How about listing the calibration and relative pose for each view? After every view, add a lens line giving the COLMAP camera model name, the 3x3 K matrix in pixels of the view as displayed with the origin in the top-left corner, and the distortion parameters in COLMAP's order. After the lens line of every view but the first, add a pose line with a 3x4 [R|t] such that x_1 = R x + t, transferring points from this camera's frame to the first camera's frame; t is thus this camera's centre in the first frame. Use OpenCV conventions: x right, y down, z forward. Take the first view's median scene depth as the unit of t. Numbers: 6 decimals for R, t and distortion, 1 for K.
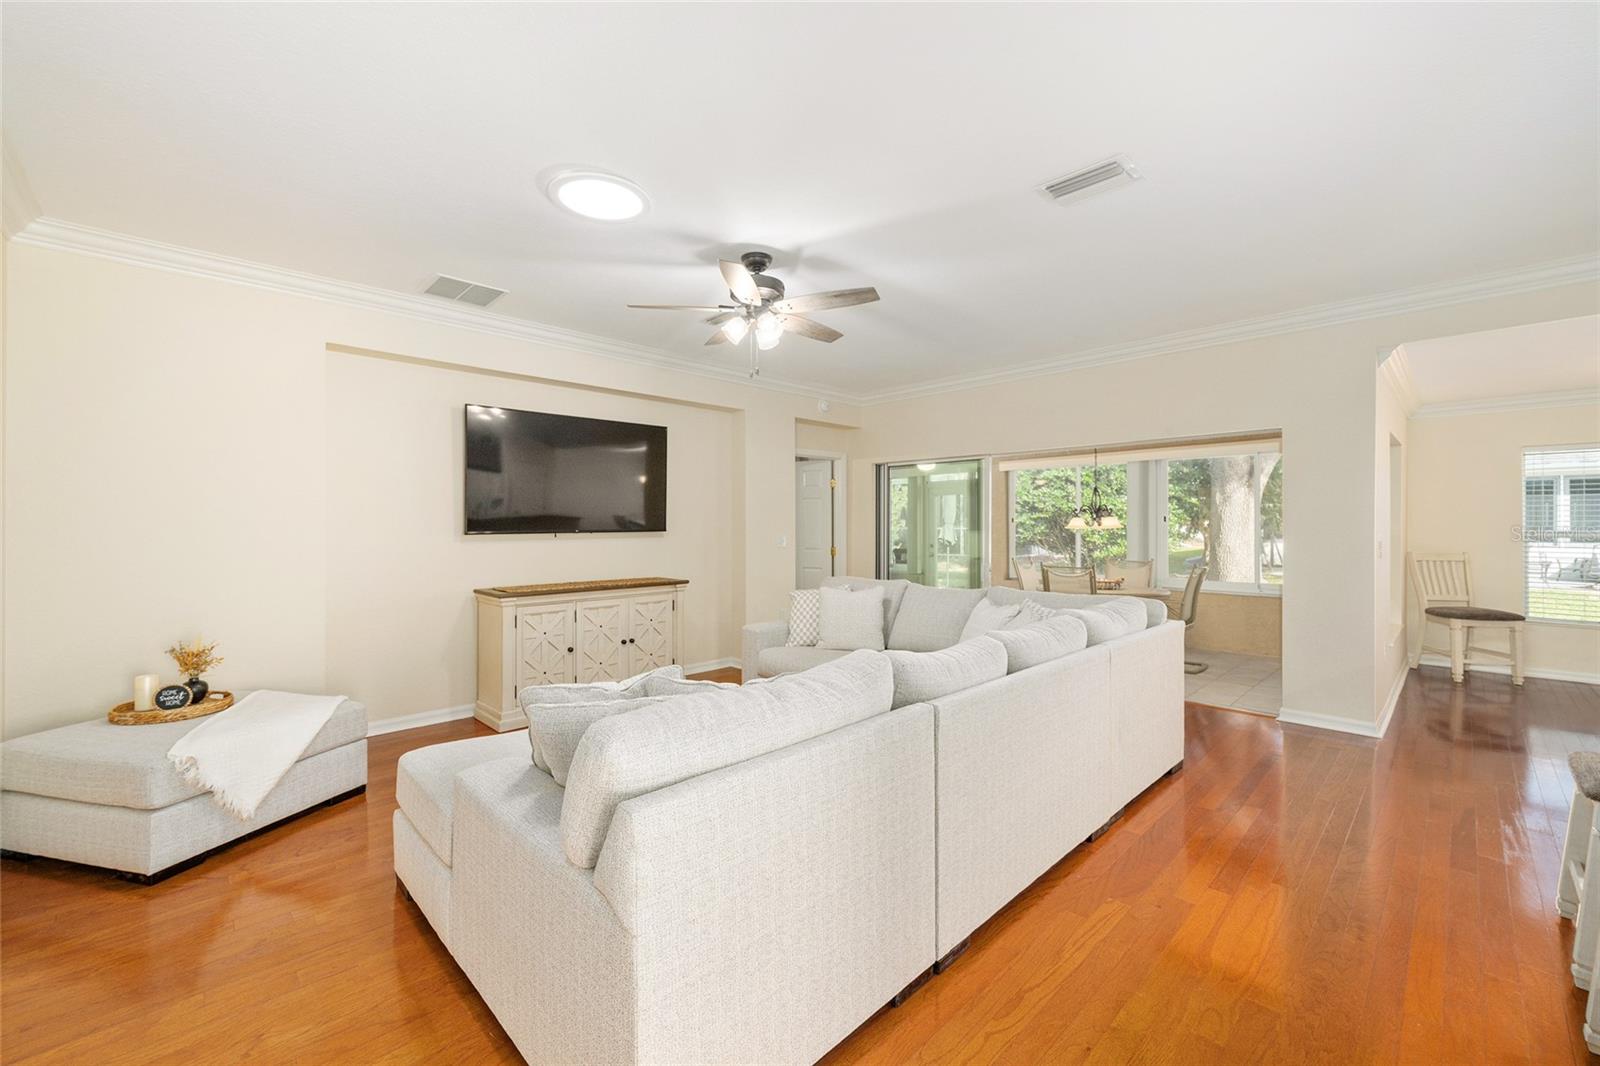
lens RADIAL K [[624.5, 0, 812.5], [0, 624.5, 529.8], [0, 0, 1]] dist [-0.004573, 0.000652]
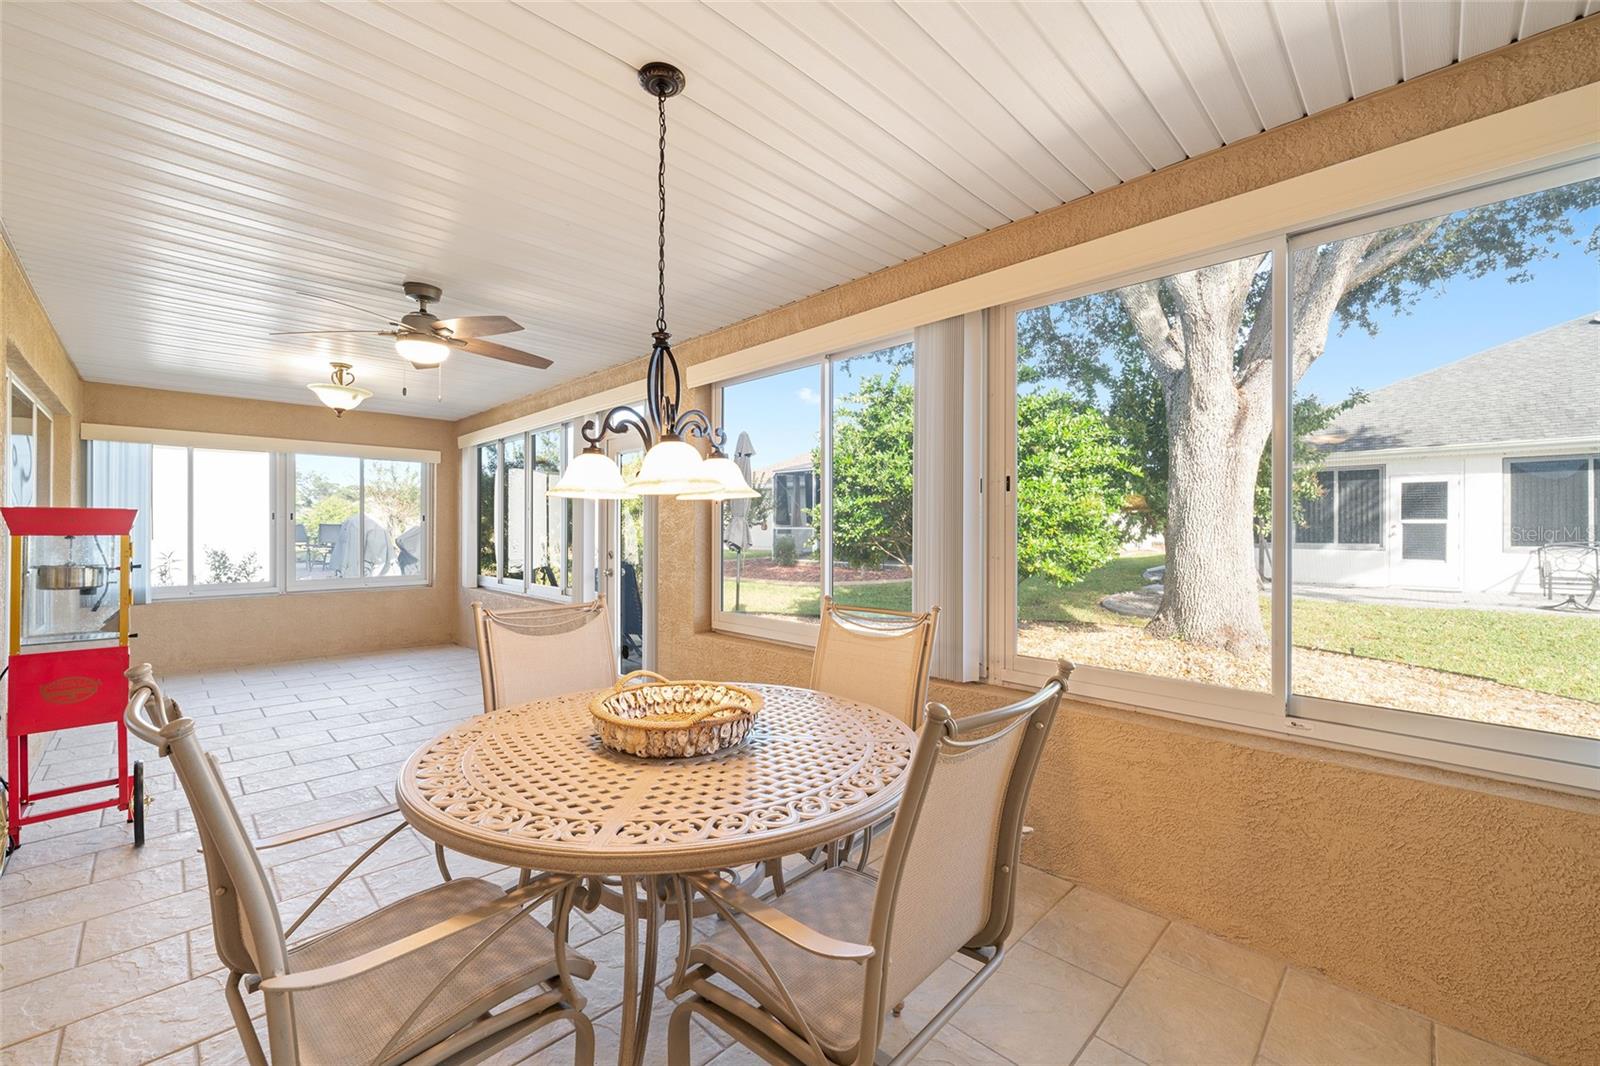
lens RADIAL K [[624.5, 0, 809.3], [0, 624.5, 528.0], [0, 0, 1]] dist [-0.004573, 0.000652]
pose [[0.999771, 0.003591, 0.021084, 0.318296], [-0.003412, 0.999958, -0.008504, 0.008239], [-0.021113, 0.008430, 0.999742, 0.466596]]
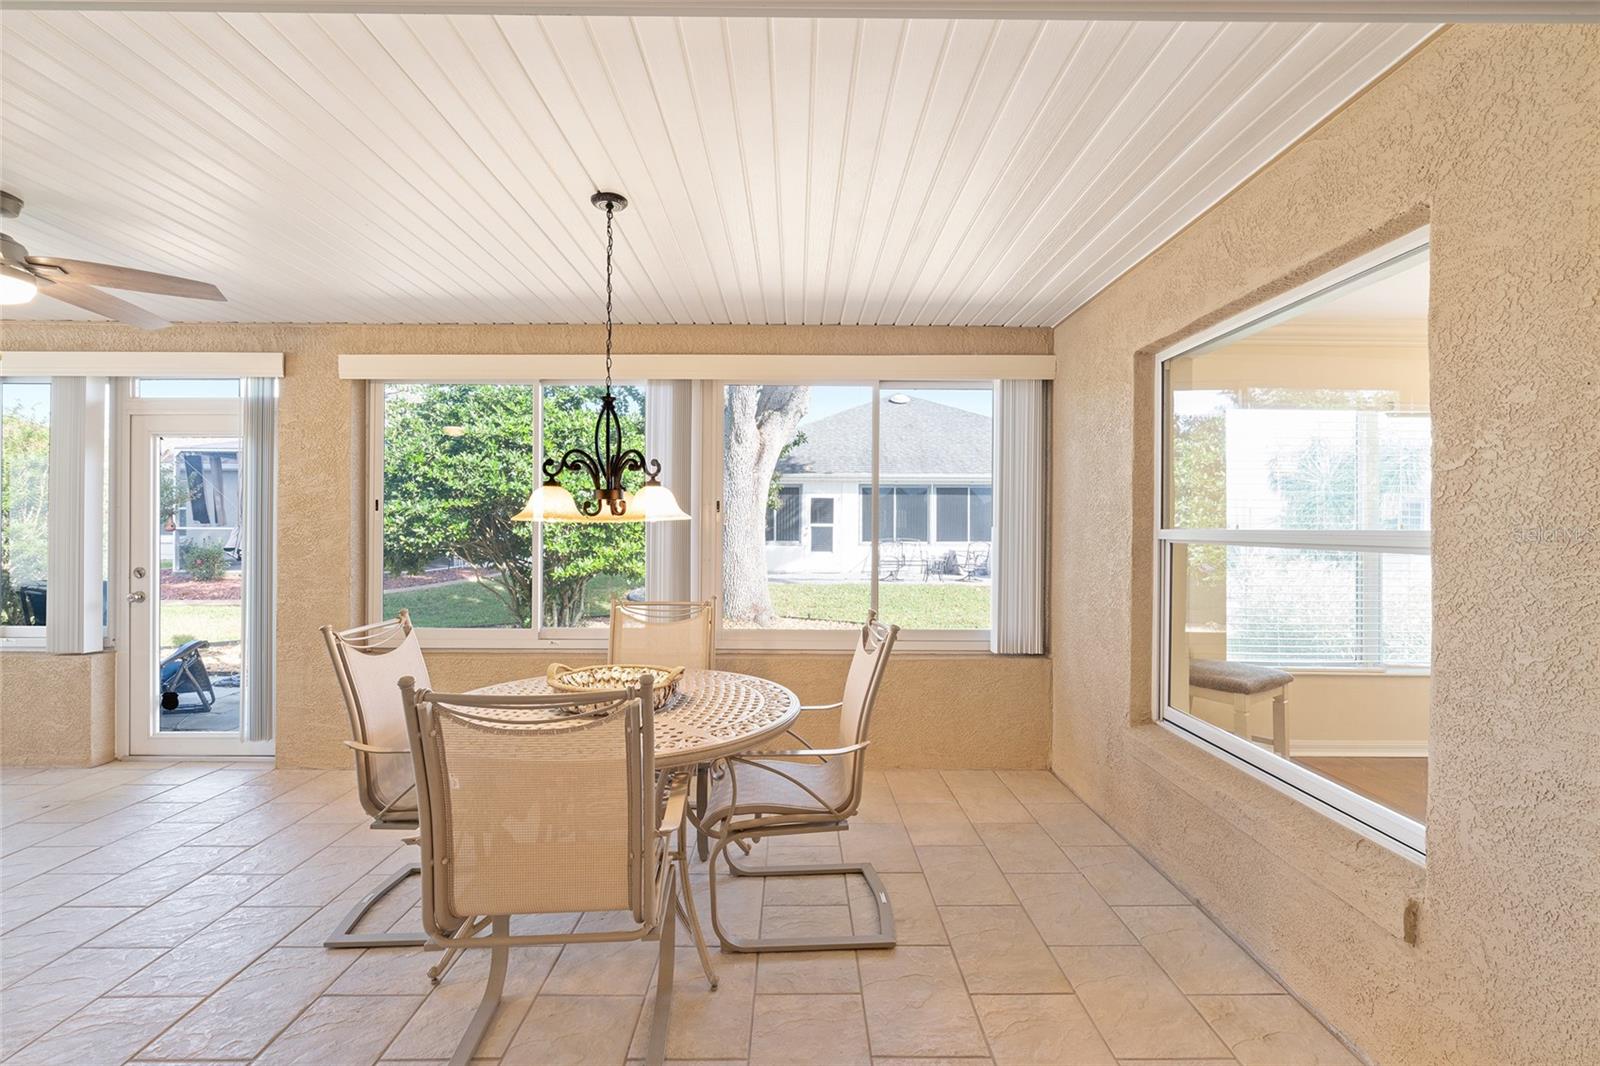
lens RADIAL K [[662.6, 0, 785.5], [0, 662.6, 526.8], [0, 0, 1]] dist [-0.000558, -0.000820]
pose [[0.699196, 0.005820, 0.714906, 0.166711], [0.000132, 0.999966, -0.008269, 0.002493], [-0.714930, 0.005876, 0.699171, 0.429969]]
